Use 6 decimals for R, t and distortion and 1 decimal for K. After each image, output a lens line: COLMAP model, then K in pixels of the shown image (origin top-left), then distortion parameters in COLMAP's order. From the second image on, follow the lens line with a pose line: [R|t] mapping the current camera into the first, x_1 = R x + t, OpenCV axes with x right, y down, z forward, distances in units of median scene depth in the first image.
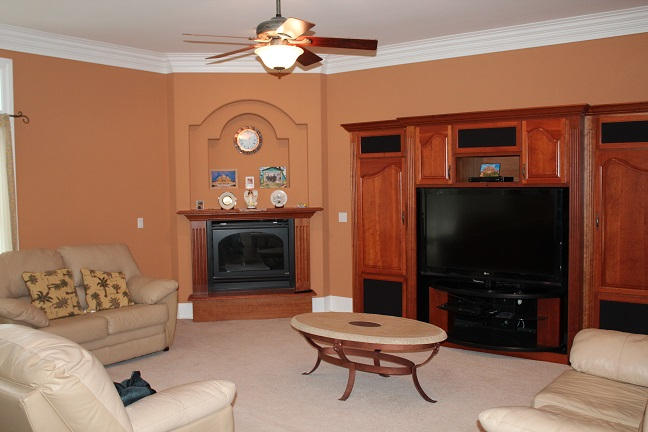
lens RADIAL K [[666.1, 0, 324.0], [0, 666.1, 216.0], [0, 0, 1]] dist [-0.014404, -0.000997]
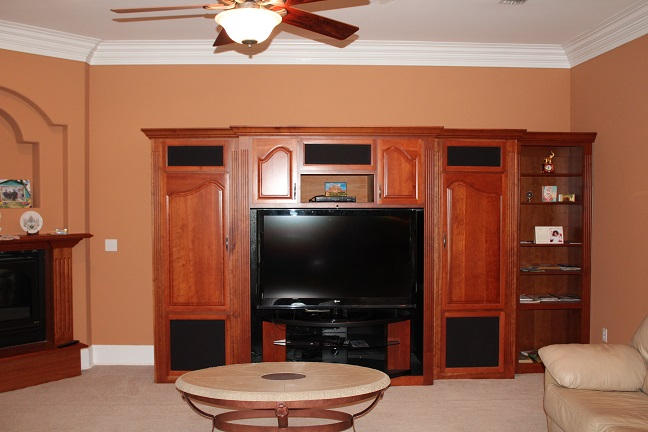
lens RADIAL K [[666.1, 0, 324.0], [0, 666.1, 216.0], [0, 0, 1]] dist [-0.014404, -0.000997]
pose [[0.787046, -0.005933, 0.616866, -0.298470], [0.024354, 0.999473, -0.021459, -0.010937], [-0.616414, 0.031912, 0.786776, 0.245076]]
